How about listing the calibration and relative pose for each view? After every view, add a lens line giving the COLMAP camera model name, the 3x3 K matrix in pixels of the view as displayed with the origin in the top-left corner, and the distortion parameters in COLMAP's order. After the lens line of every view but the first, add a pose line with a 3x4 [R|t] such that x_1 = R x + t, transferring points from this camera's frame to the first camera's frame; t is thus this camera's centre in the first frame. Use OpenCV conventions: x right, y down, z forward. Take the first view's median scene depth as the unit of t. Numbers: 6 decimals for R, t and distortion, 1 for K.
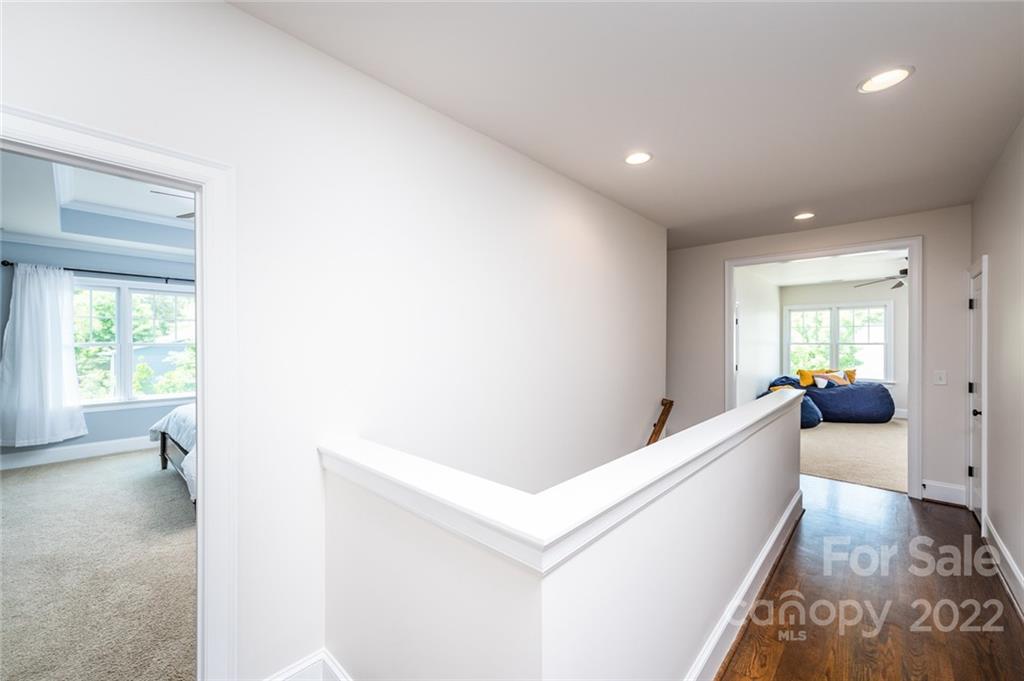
lens RADIAL K [[406.3, 0, 513.3], [0, 406.3, 342.0], [0, 0, 1]] dist [0.002580, 0.000952]
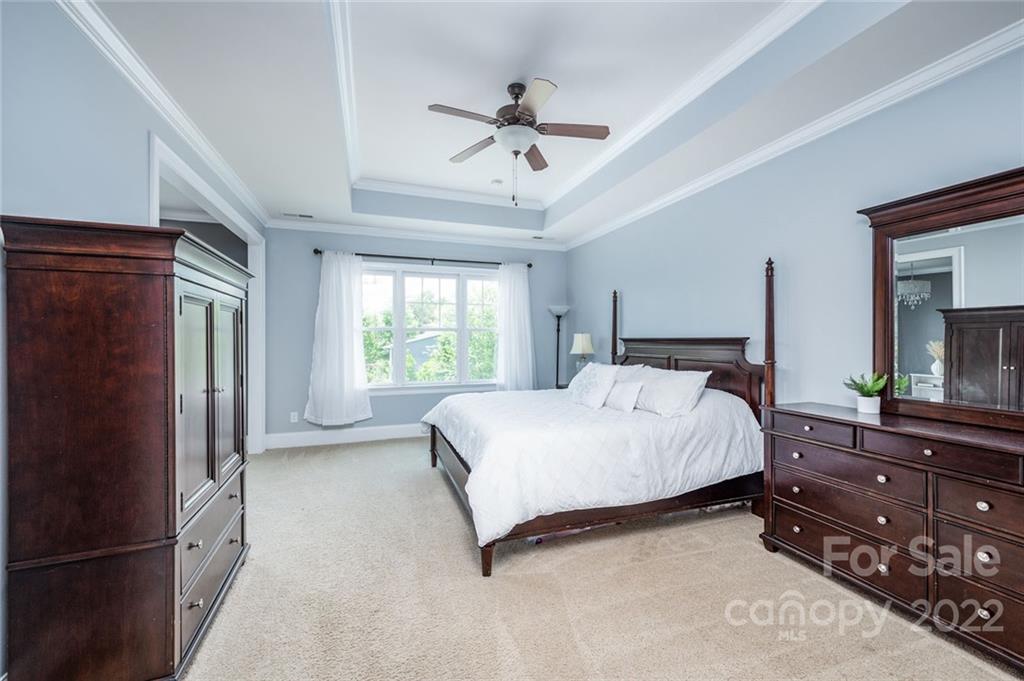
lens RADIAL K [[406.3, 0, 504.4], [0, 406.3, 338.3], [0, 0, 1]] dist [0.002580, 0.000952]
pose [[0.875641, -0.004612, -0.482940, -0.283144], [0.003127, 0.999988, -0.003881, 0.035723], [0.482952, 0.001888, 0.875645, 0.288284]]
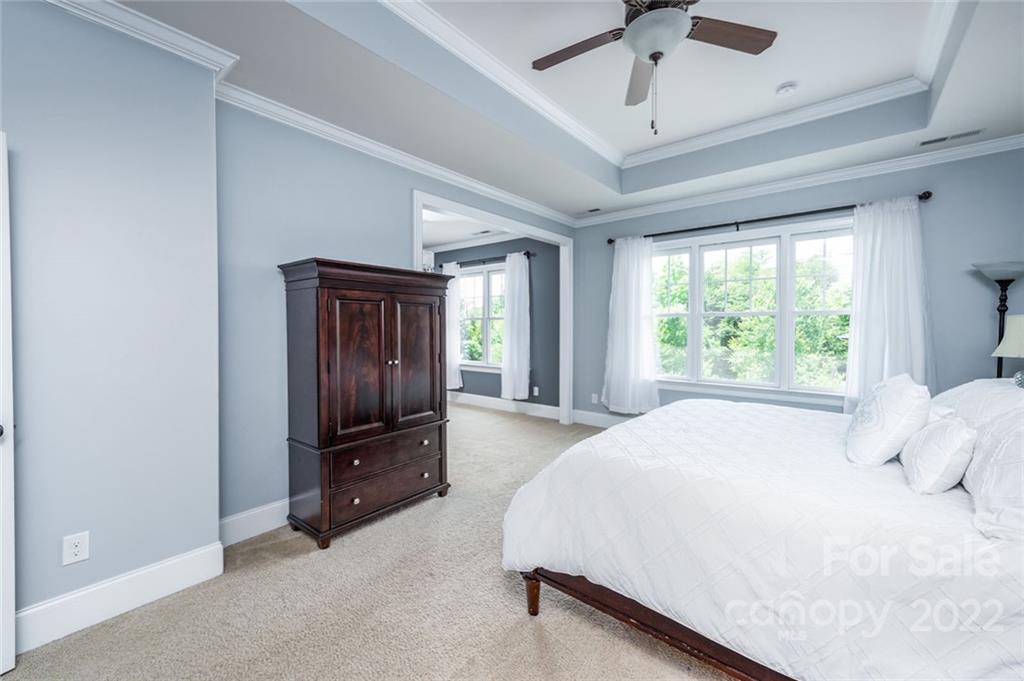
lens RADIAL K [[406.3, 0, 507.3], [0, 406.3, 333.2], [0, 0, 1]] dist [0.002580, 0.000952]
pose [[0.041644, 0.013126, -0.999046, -0.152248], [0.000896, 0.999913, 0.013175, 0.035578], [0.999132, -0.001444, 0.041628, 0.633415]]
